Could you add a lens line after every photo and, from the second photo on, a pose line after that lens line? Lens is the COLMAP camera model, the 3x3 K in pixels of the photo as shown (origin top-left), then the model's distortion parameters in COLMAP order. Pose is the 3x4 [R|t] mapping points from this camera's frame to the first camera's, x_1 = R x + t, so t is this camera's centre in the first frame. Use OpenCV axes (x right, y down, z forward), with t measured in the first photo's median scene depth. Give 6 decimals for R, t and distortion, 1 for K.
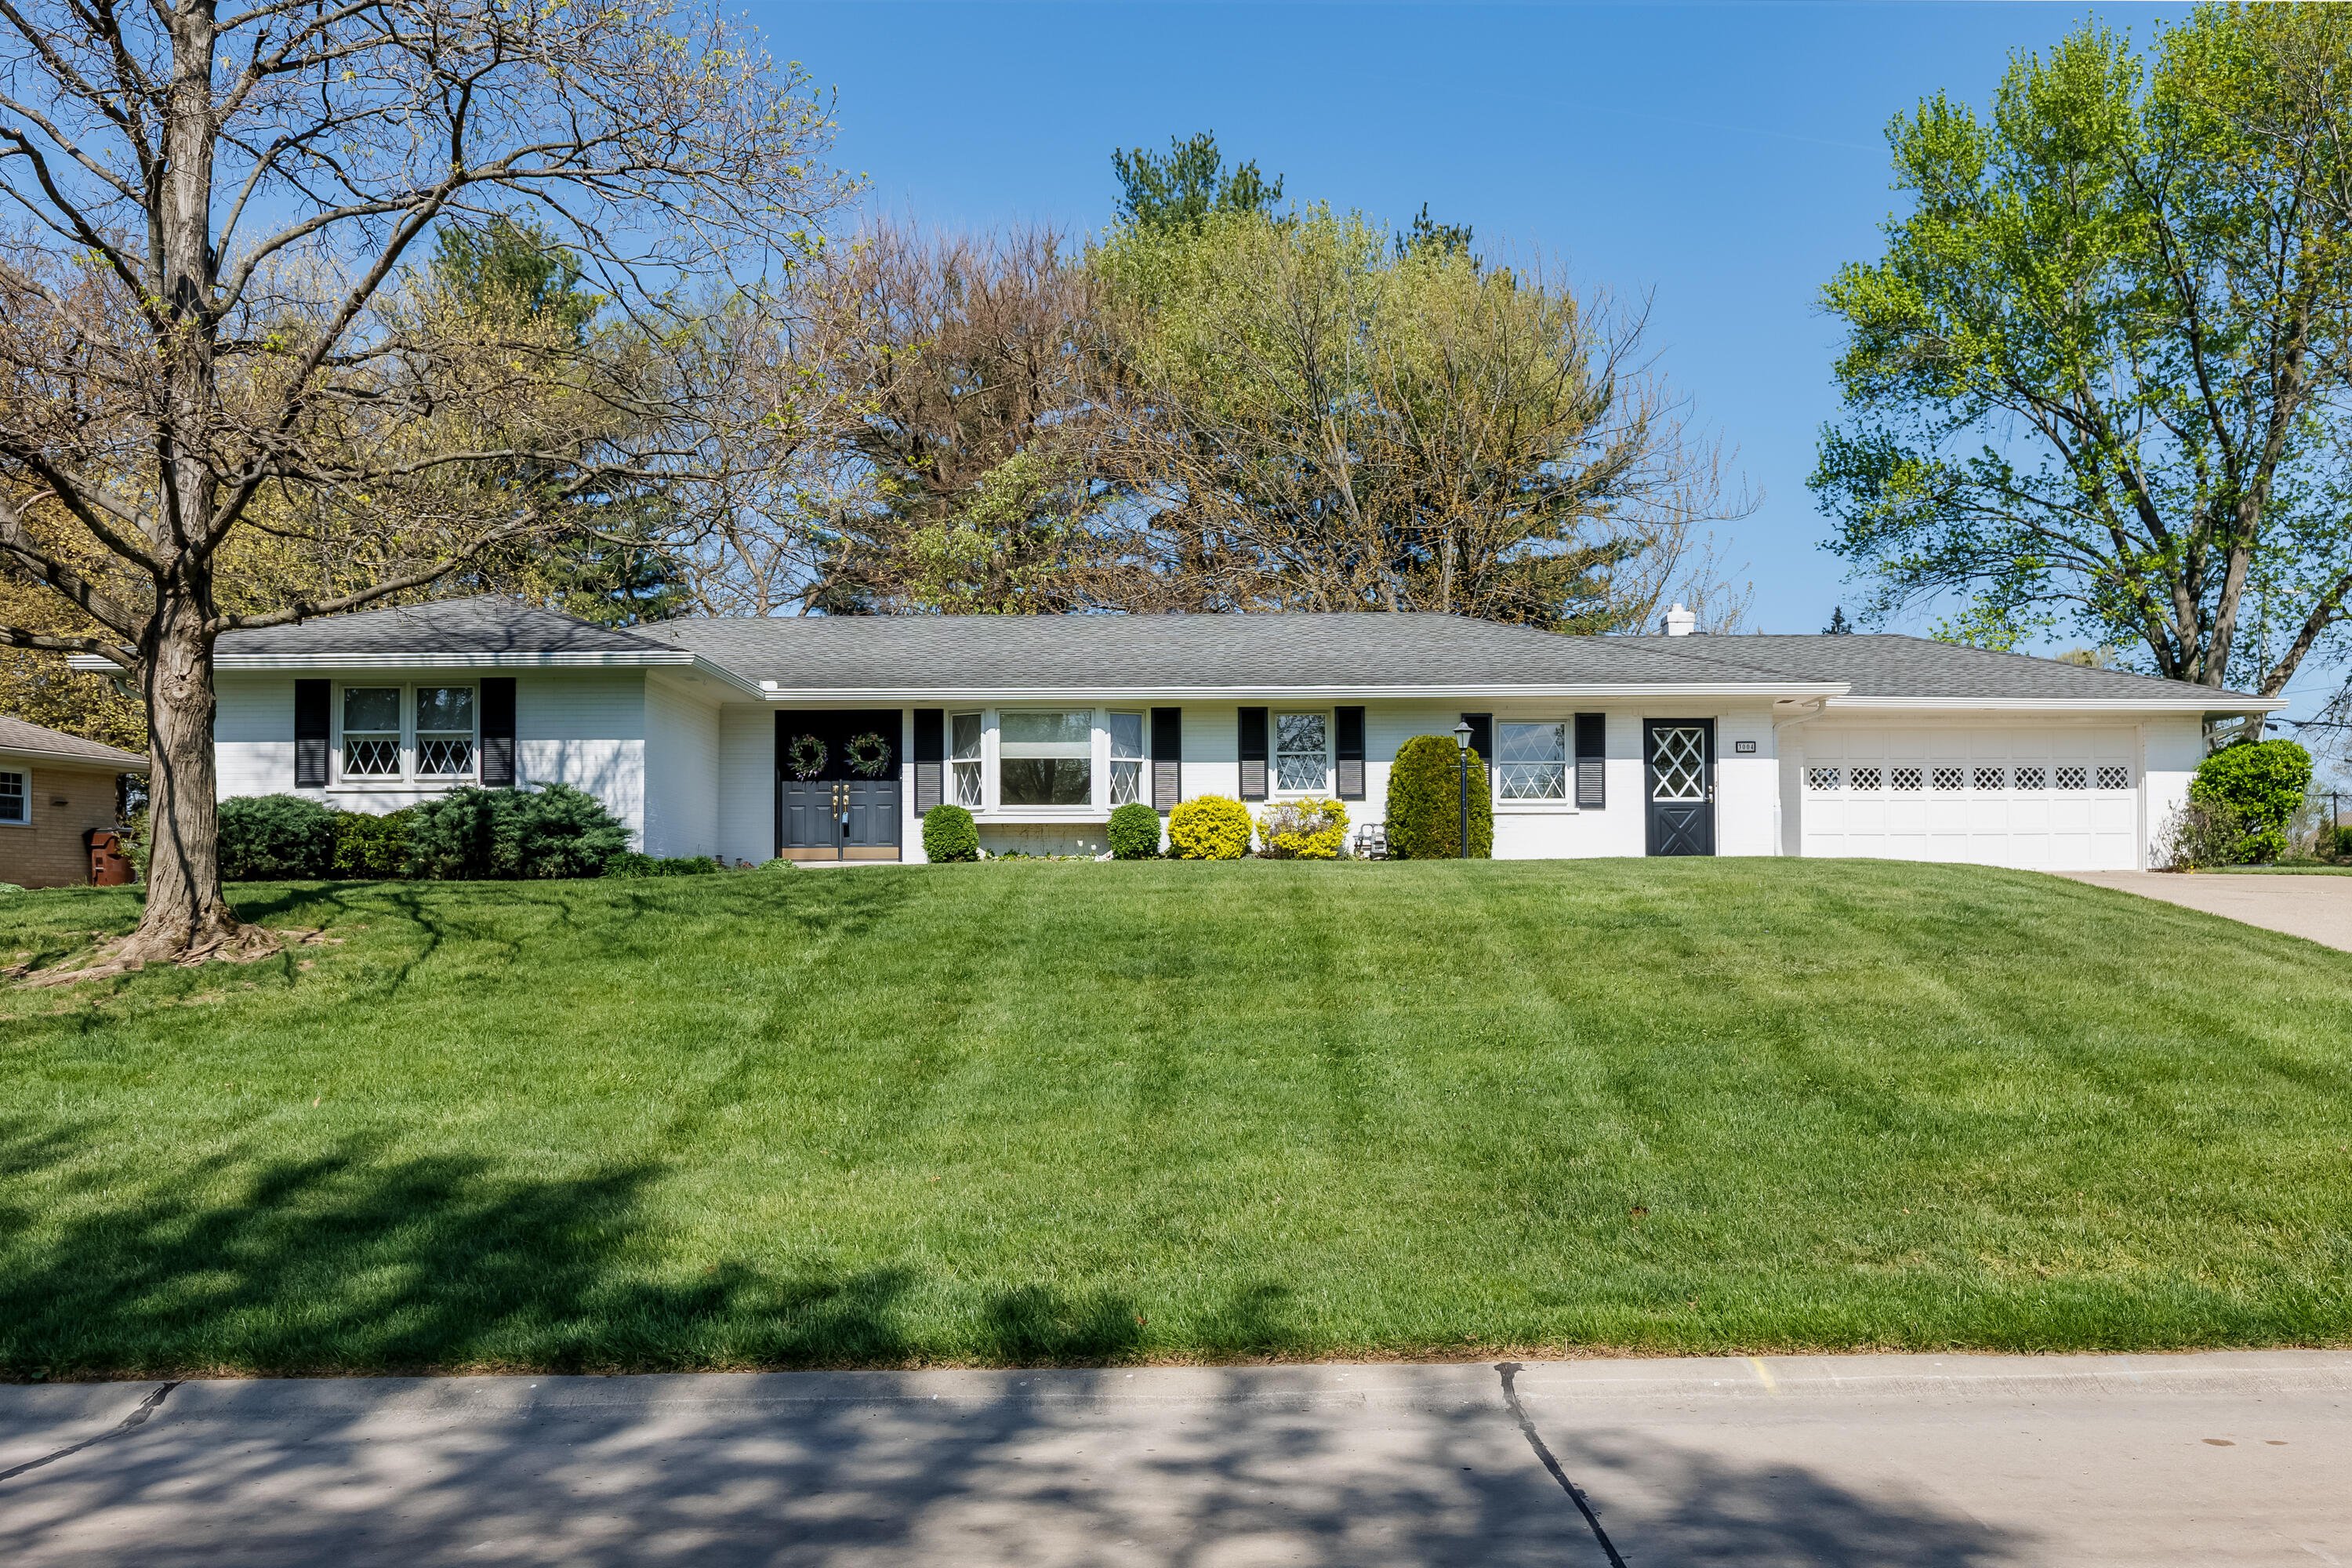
lens RADIAL K [[1951.8, 0, 1188.2], [0, 1951.8, 786.0], [0, 0, 1]] dist [-0.005079, -0.000843]
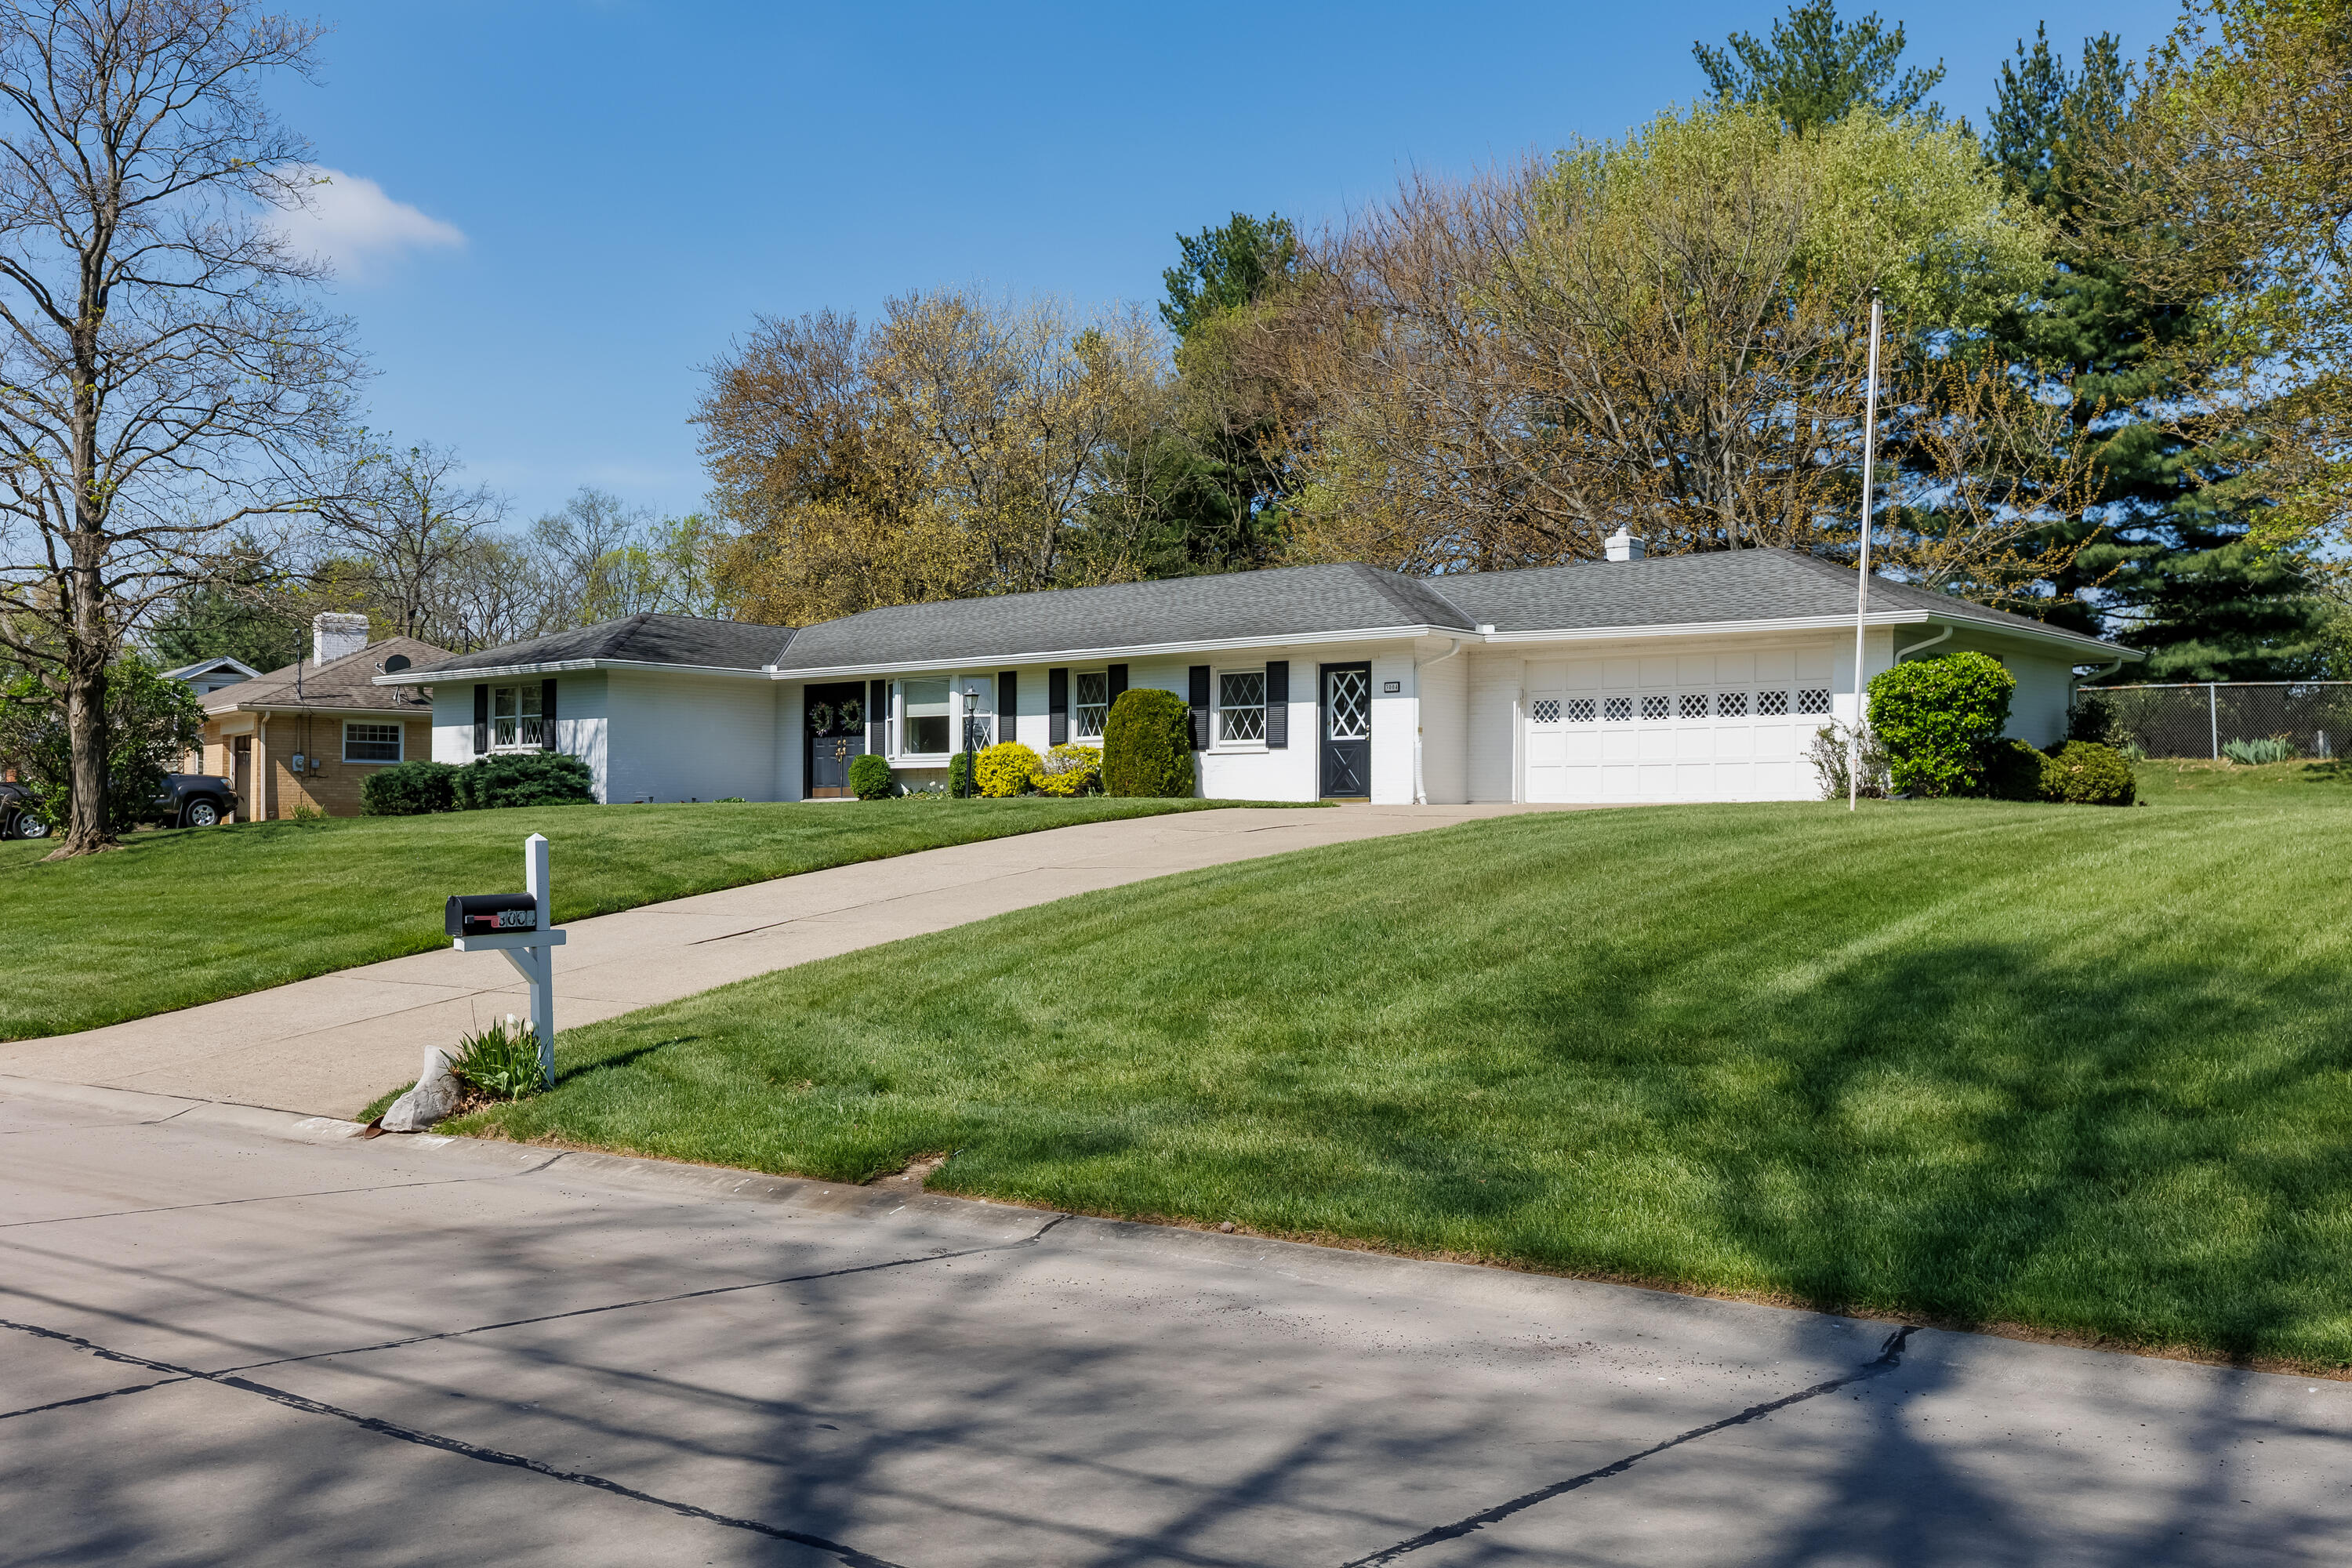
lens RADIAL K [[2201.2, 0, 1168.8], [0, 2201.2, 788.0], [0, 0, 1]] dist [0.001629, 0.000000]
pose [[0.759348, -0.006136, -0.650656, 0.965909], [0.034865, 0.998903, 0.031268, -0.006857], [0.649750, -0.046429, 0.758729, 0.017091]]
